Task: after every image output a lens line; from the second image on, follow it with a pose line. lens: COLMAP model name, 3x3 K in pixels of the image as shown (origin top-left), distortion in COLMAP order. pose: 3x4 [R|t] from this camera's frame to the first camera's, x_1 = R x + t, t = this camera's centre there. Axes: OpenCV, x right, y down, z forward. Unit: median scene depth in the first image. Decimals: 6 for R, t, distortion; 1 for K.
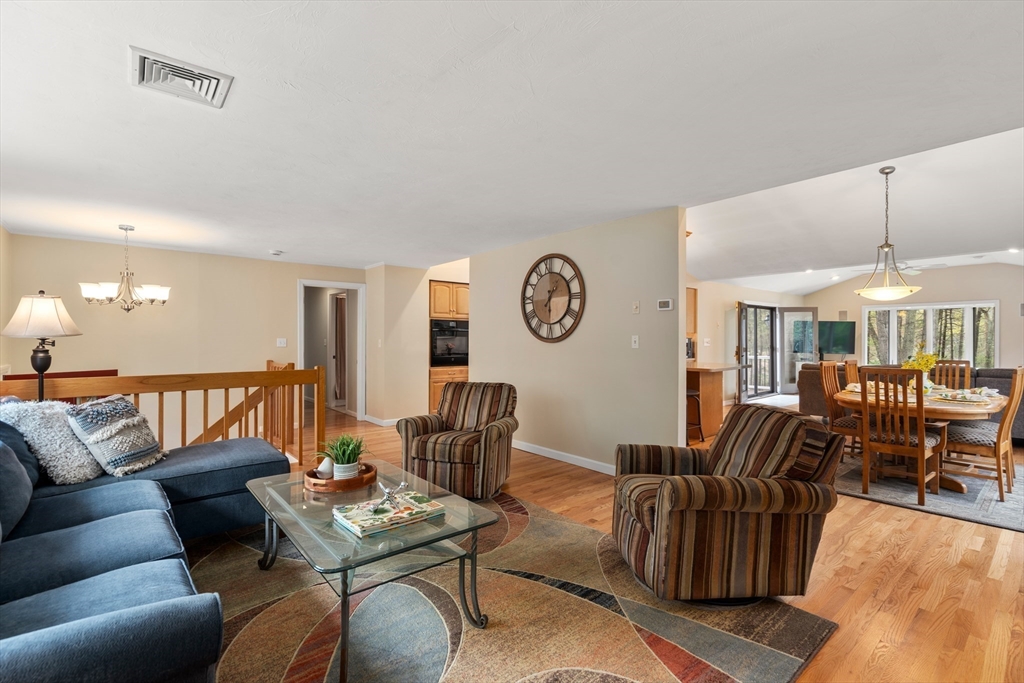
lens RADIAL K [[466.4, 0, 515.2], [0, 466.4, 338.7], [0, 0, 1]] dist [0.001352, 0.001499]
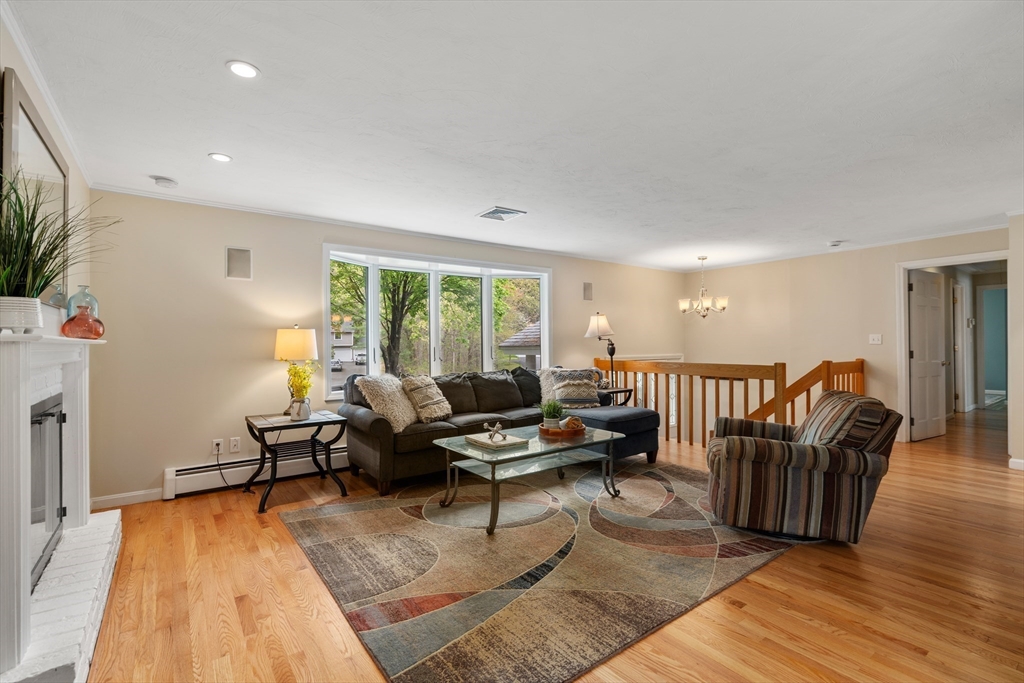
lens RADIAL K [[466.4, 0, 509.0], [0, 466.4, 338.7], [0, 0, 1]] dist [0.001352, 0.001499]
pose [[-0.072634, -0.009932, -0.997309, 0.383194], [0.011462, 0.999876, -0.010792, 0.008612], [0.997293, -0.012215, -0.072511, 0.328468]]
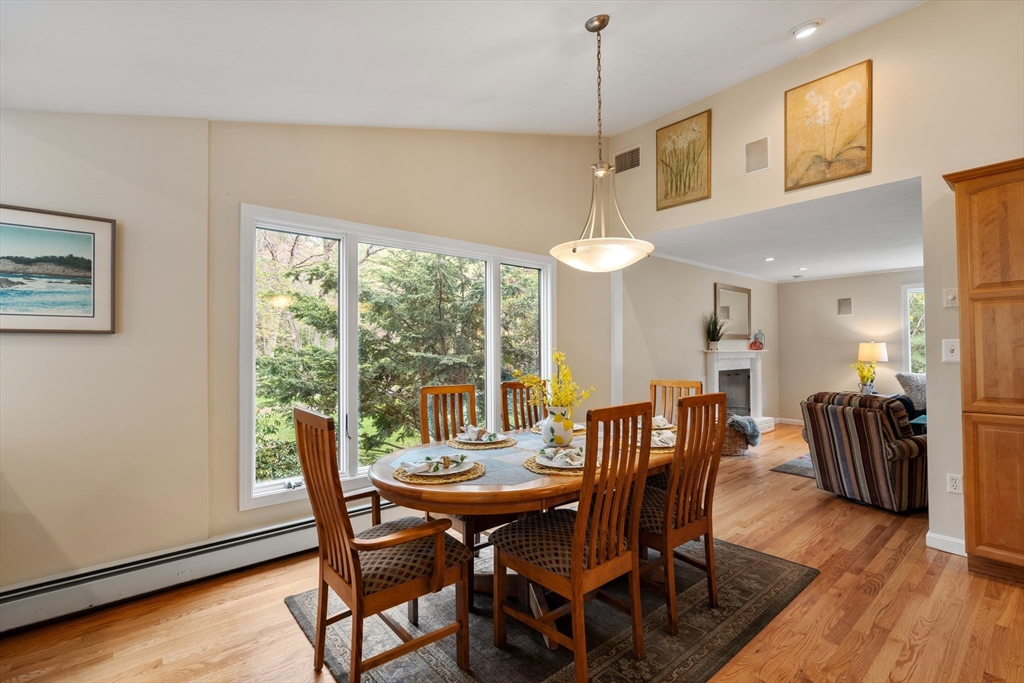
lens RADIAL K [[466.4, 0, 511.7], [0, 466.4, 341.0], [0, 0, 1]] dist [0.001352, 0.001499]
pose [[-0.999979, 0.006456, -0.000346, 0.564459], [0.006462, 0.999679, -0.024516, 0.003250], [0.000188, -0.024518, -0.999699, 0.956079]]
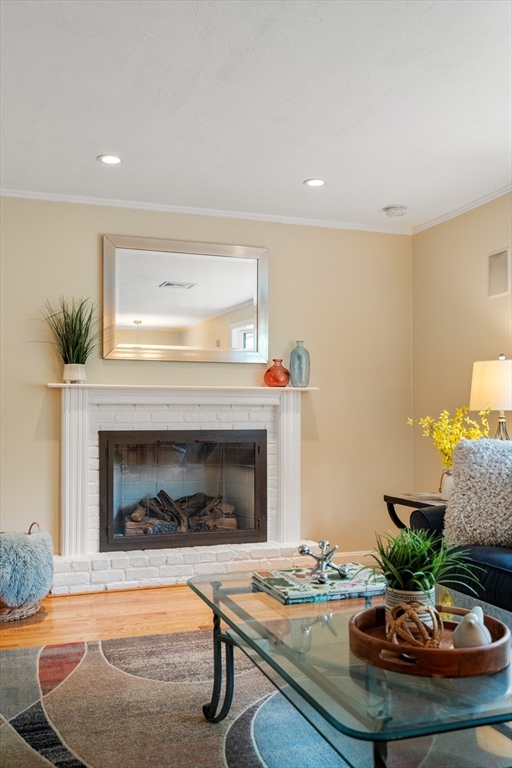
lens RADIAL K [[706.4, 0, 255.0], [0, 706.4, 386.3], [0, 0, 1]] dist [0.003288, 0.000000]
pose [[-0.930237, 0.016106, 0.366606, -0.163684], [-0.002453, 0.998741, -0.050102, 0.033889], [-0.366951, -0.047506, -0.929026, 0.588185]]
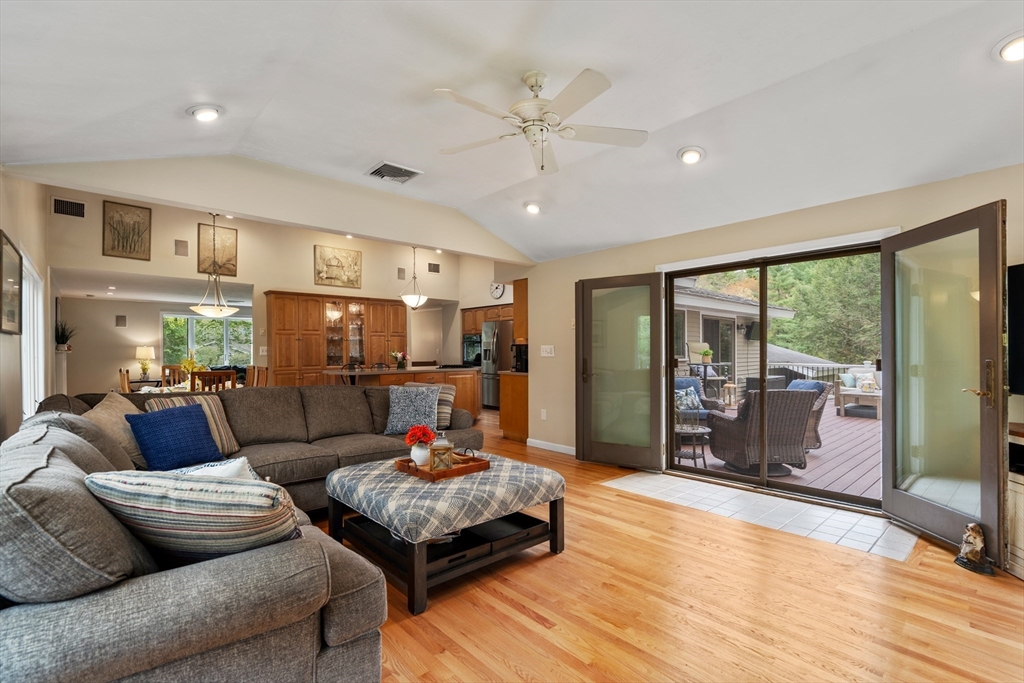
lens RADIAL K [[466.4, 0, 508.9], [0, 466.4, 354.7], [0, 0, 1]] dist [0.001352, 0.001499]
pose [[0.026474, 0.007580, -0.999621, 1.306886], [0.005470, 0.999955, 0.007727, 0.007700], [0.999635, -0.005673, 0.026432, 1.108826]]
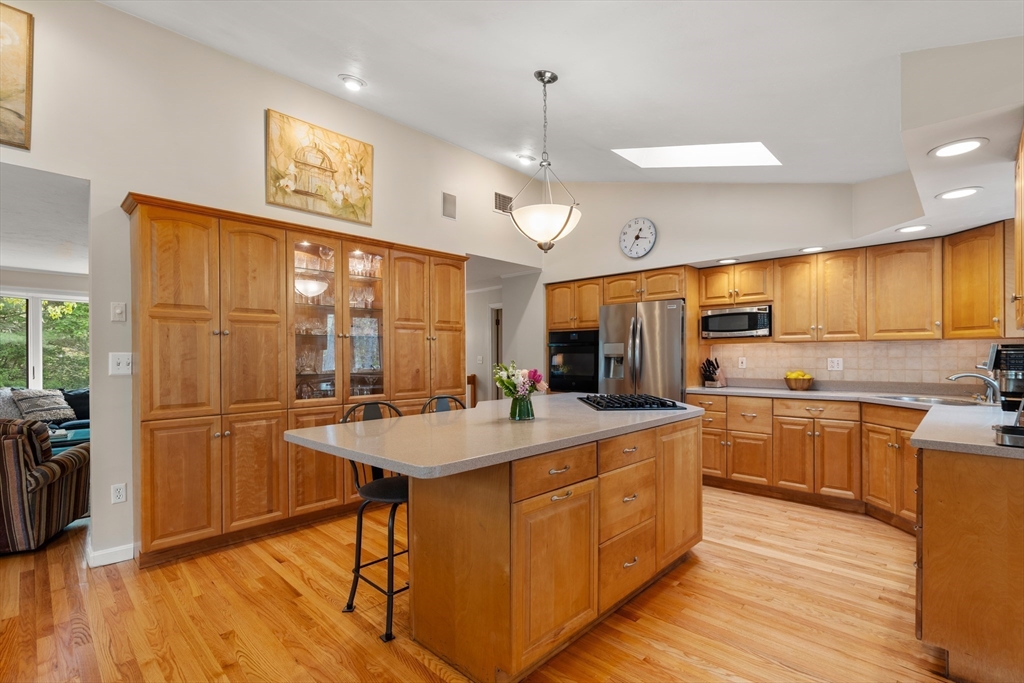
lens RADIAL K [[466.4, 0, 508.9], [0, 466.4, 355.7], [0, 0, 1]] dist [0.001352, 0.001499]
pose [[0.091257, -0.002786, -0.995824, 0.625309], [0.006551, 0.999976, -0.002198, 0.000210], [0.995806, -0.006323, 0.091273, 0.858515]]
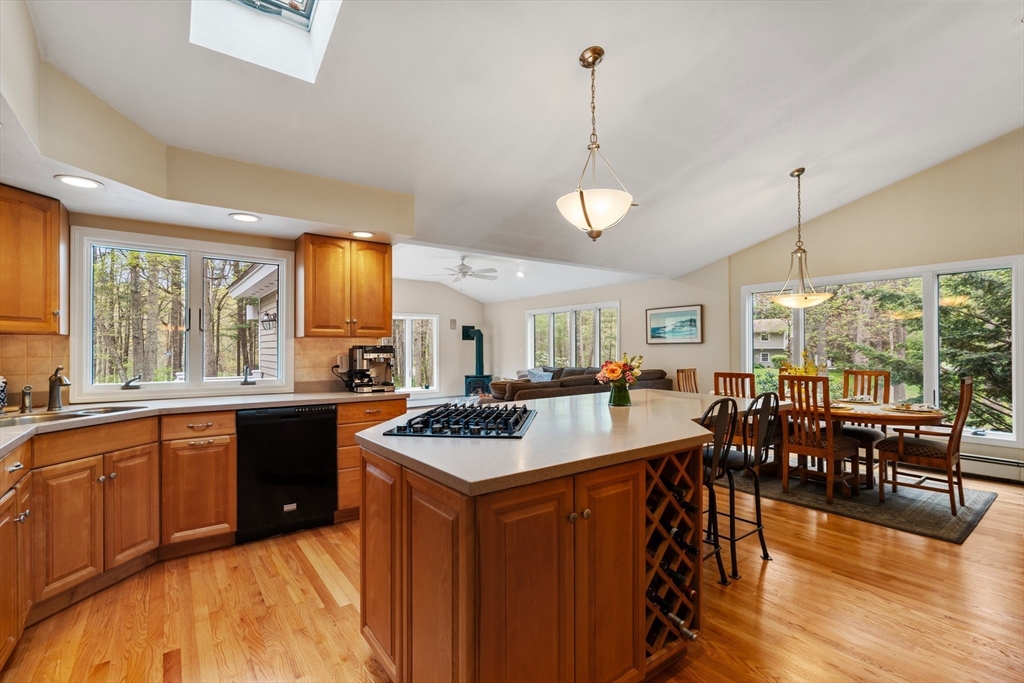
lens RADIAL K [[466.4, 0, 508.5], [0, 466.4, 345.3], [0, 0, 1]] dist [0.001352, 0.001499]
pose [[0.061903, 0.004474, 0.998072, -0.123791], [0.001737, 0.999988, -0.004591, -0.002525], [-0.998081, 0.002018, 0.061894, 0.968703]]
